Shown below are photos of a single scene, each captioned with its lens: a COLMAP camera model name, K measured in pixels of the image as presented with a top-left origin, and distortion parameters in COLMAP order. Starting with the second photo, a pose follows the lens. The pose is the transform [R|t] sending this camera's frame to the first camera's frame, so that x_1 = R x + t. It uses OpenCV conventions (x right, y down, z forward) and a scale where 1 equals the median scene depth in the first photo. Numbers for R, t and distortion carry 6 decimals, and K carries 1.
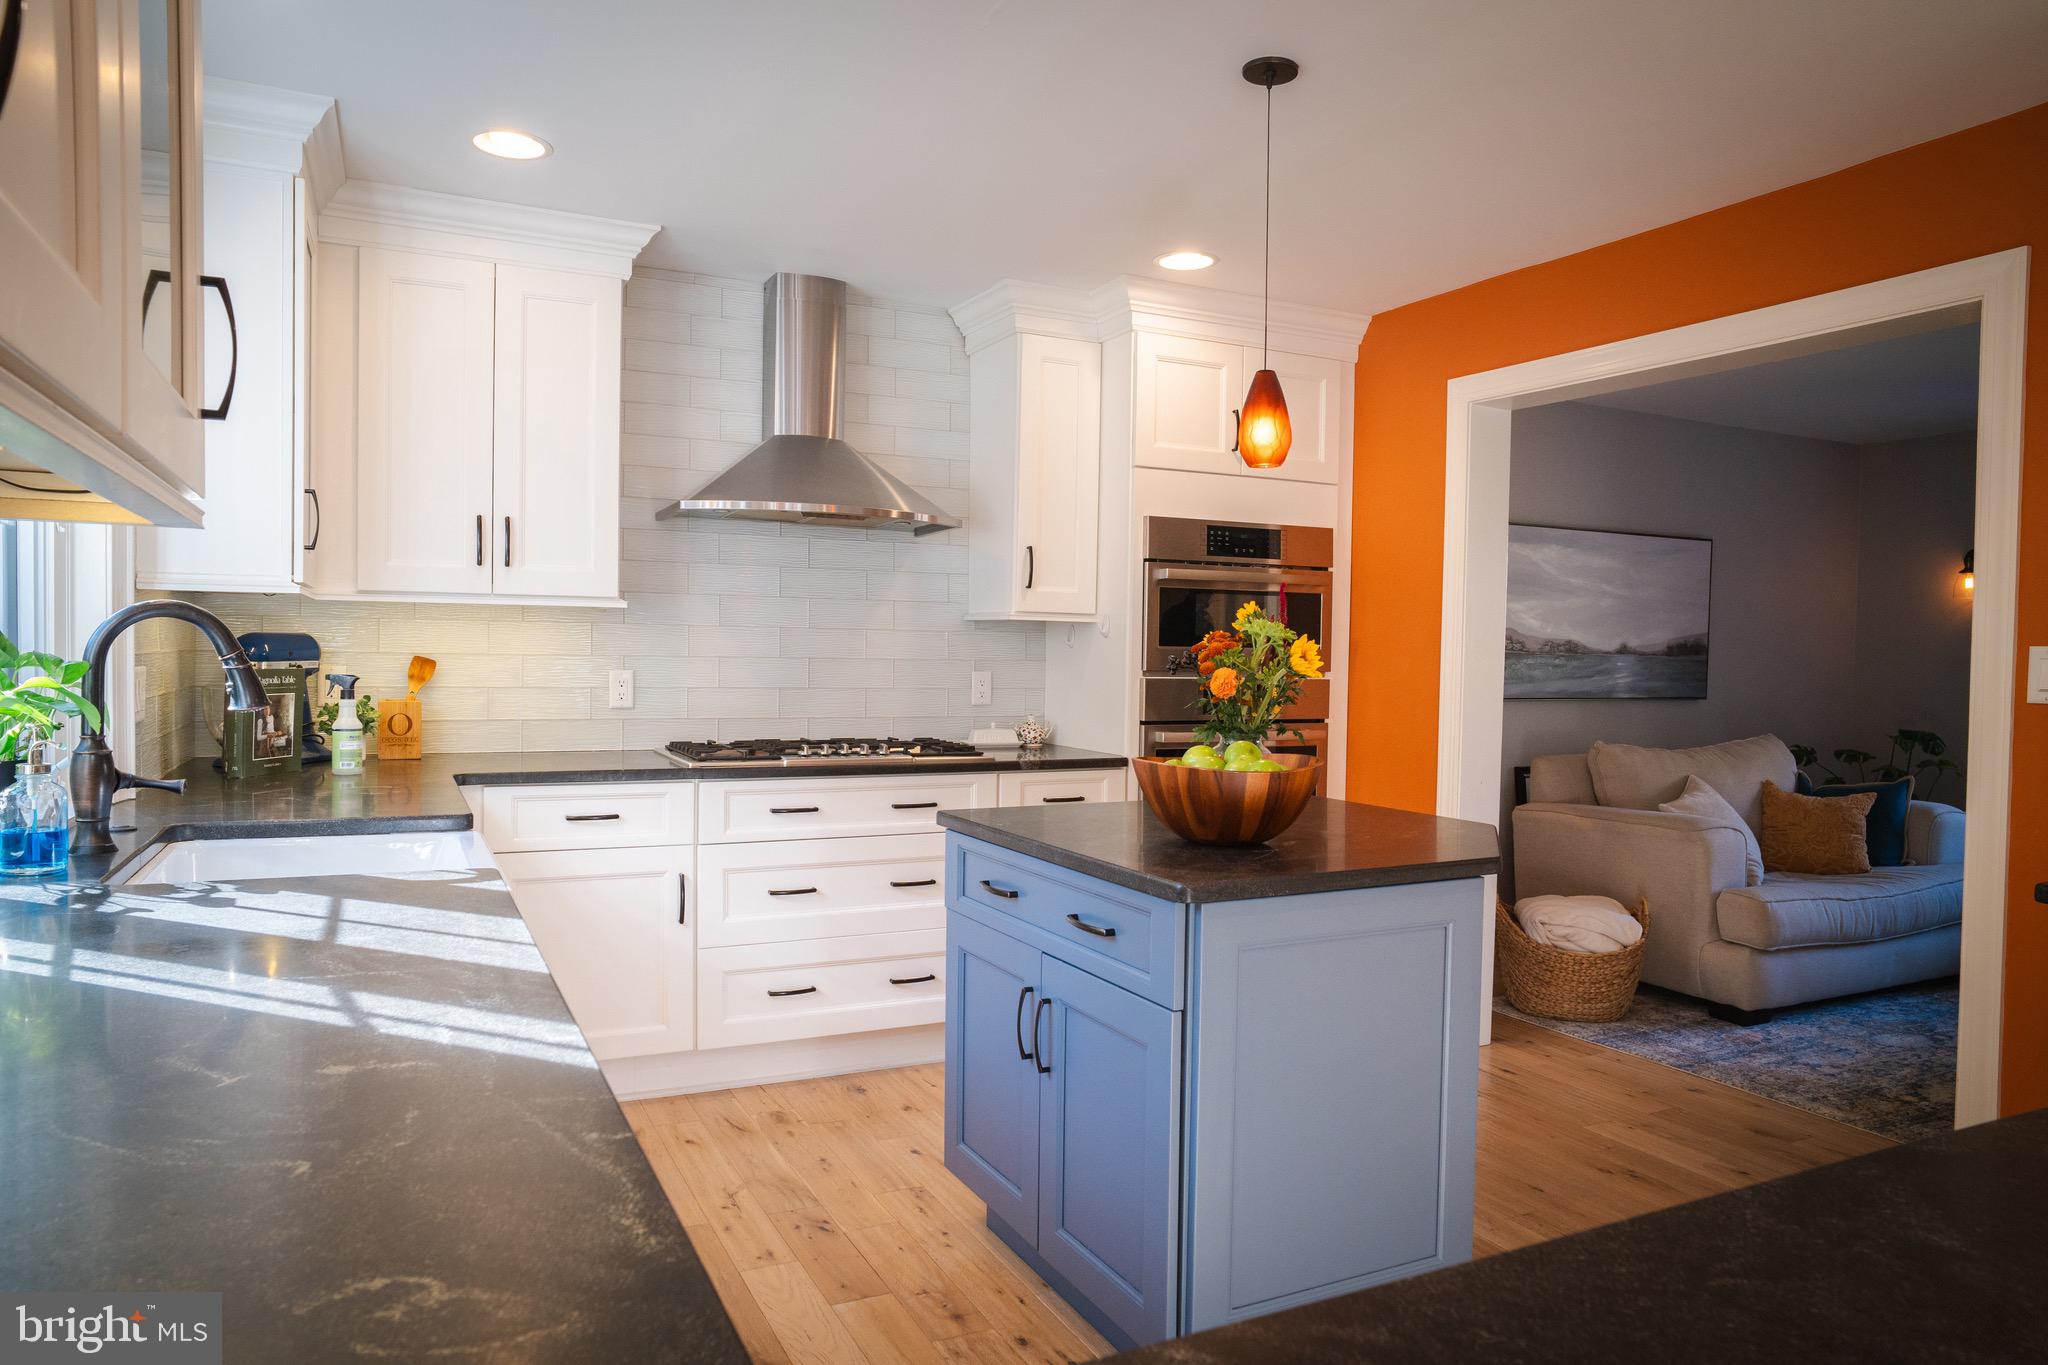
lens RADIAL K [[1310.8, 0, 1033.3], [0, 1310.8, 692.1], [0, 0, 1]] dist [-0.055089, 0.022858]
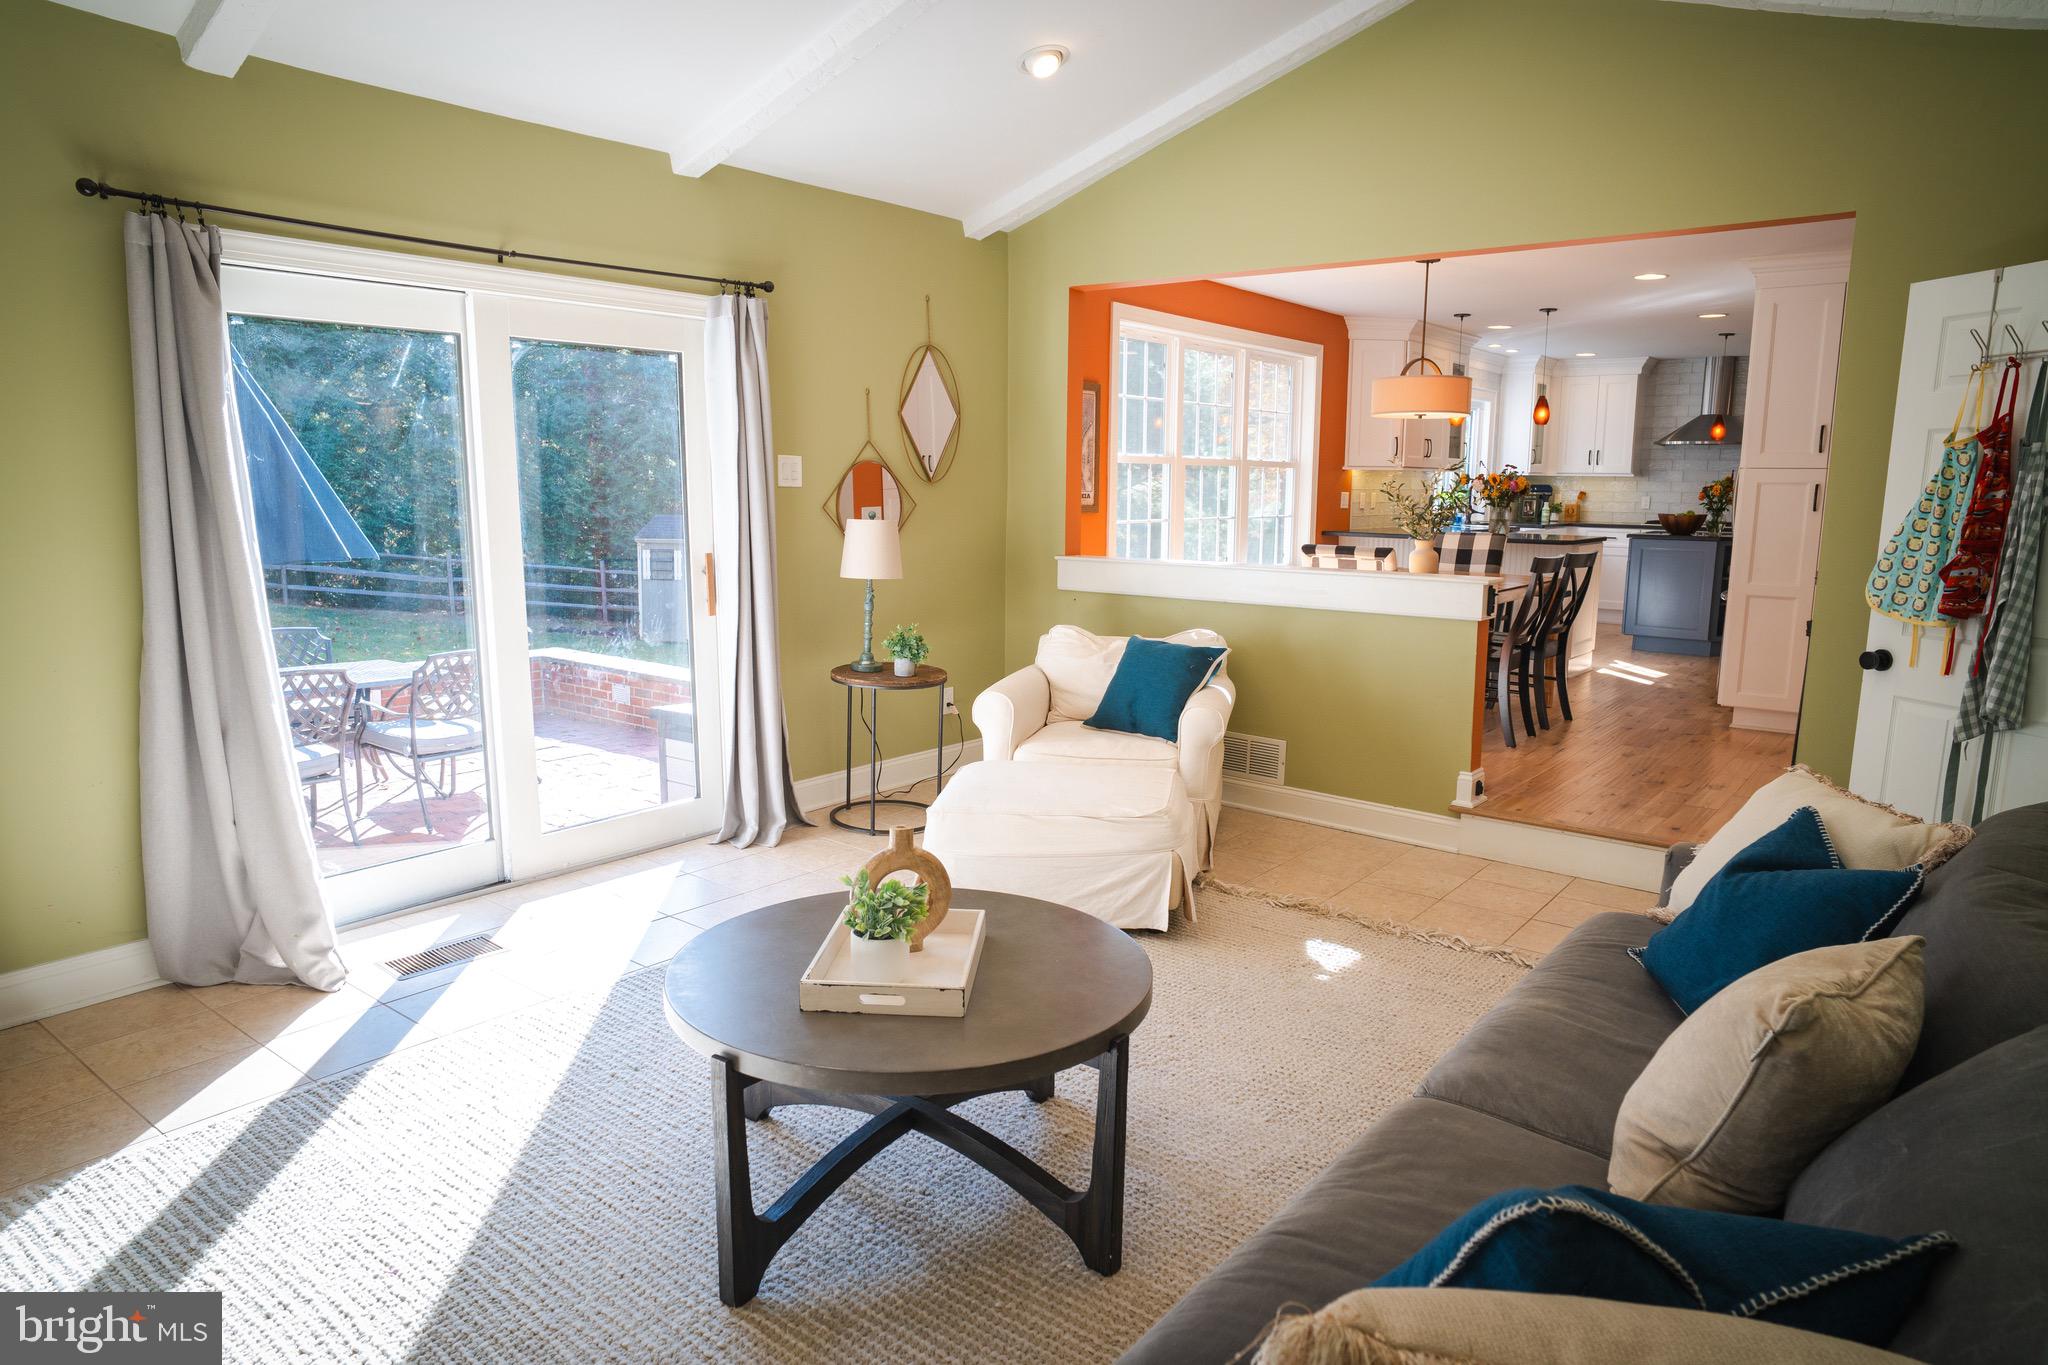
lens RADIAL K [[1218.9, 0, 1025.0], [0, 1218.9, 683.4], [0, 0, 1]] dist [-0.061898, 0.040498]
pose [[0.394961, 0.144197, -0.907311, 1.907591], [-0.023870, 0.988883, 0.146770, 0.041298], [0.918388, -0.036311, 0.394012, -1.614088]]
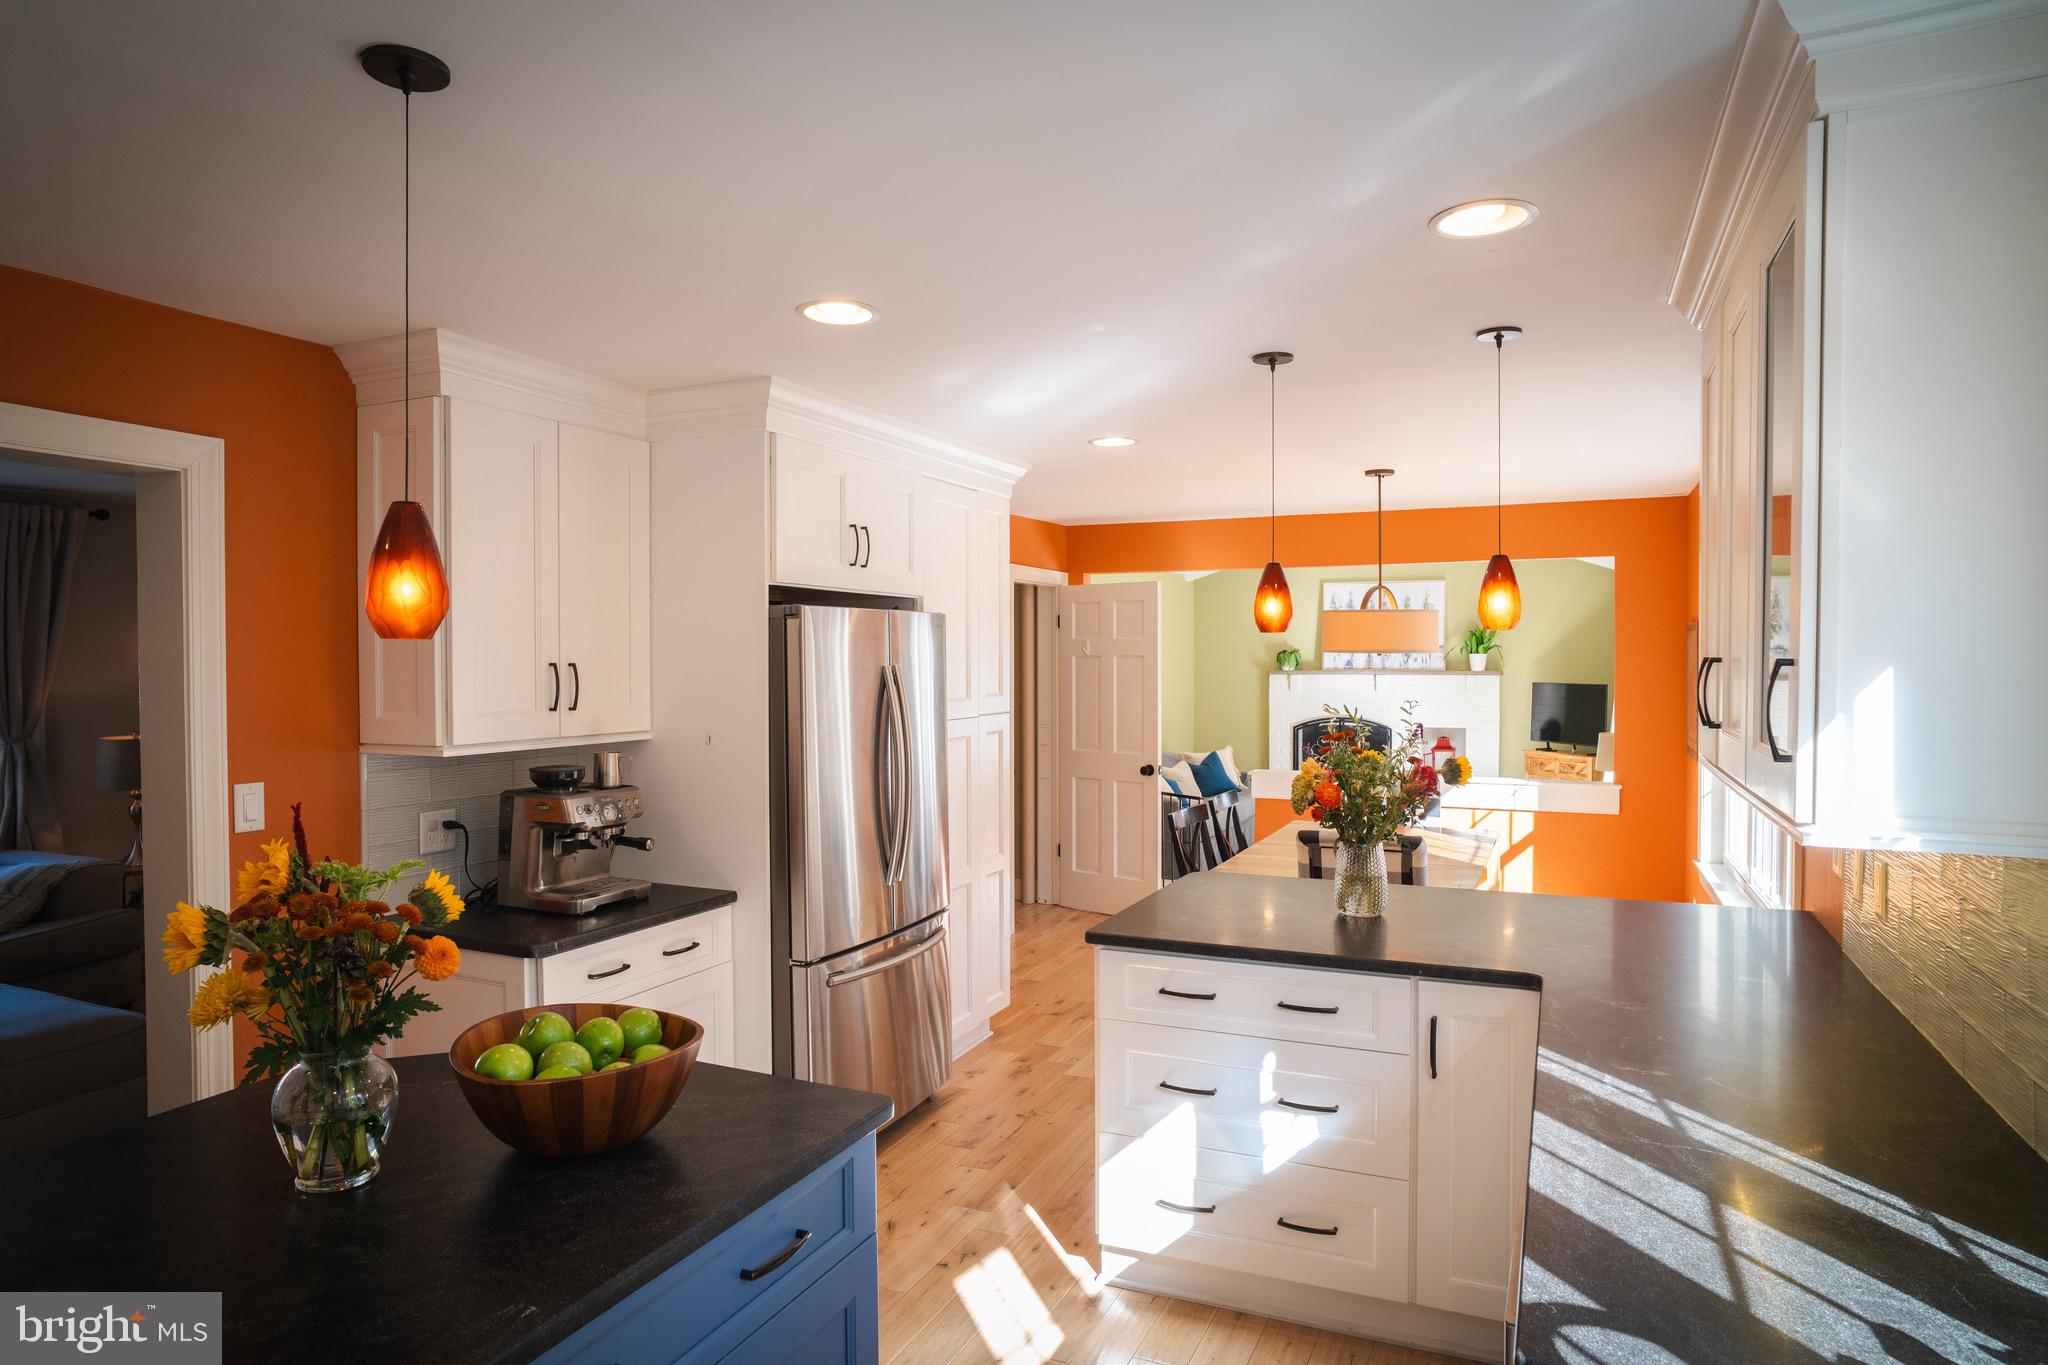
lens RADIAL K [[1218.9, 0, 1029.3], [0, 1218.9, 684.2], [0, 0, 1]] dist [-0.061898, 0.040498]
pose [[-0.635285, -0.021561, 0.771977, -0.384460], [0.020126, 0.998808, 0.044459, -0.119821], [-0.772016, 0.043781, -0.634094, 0.838461]]
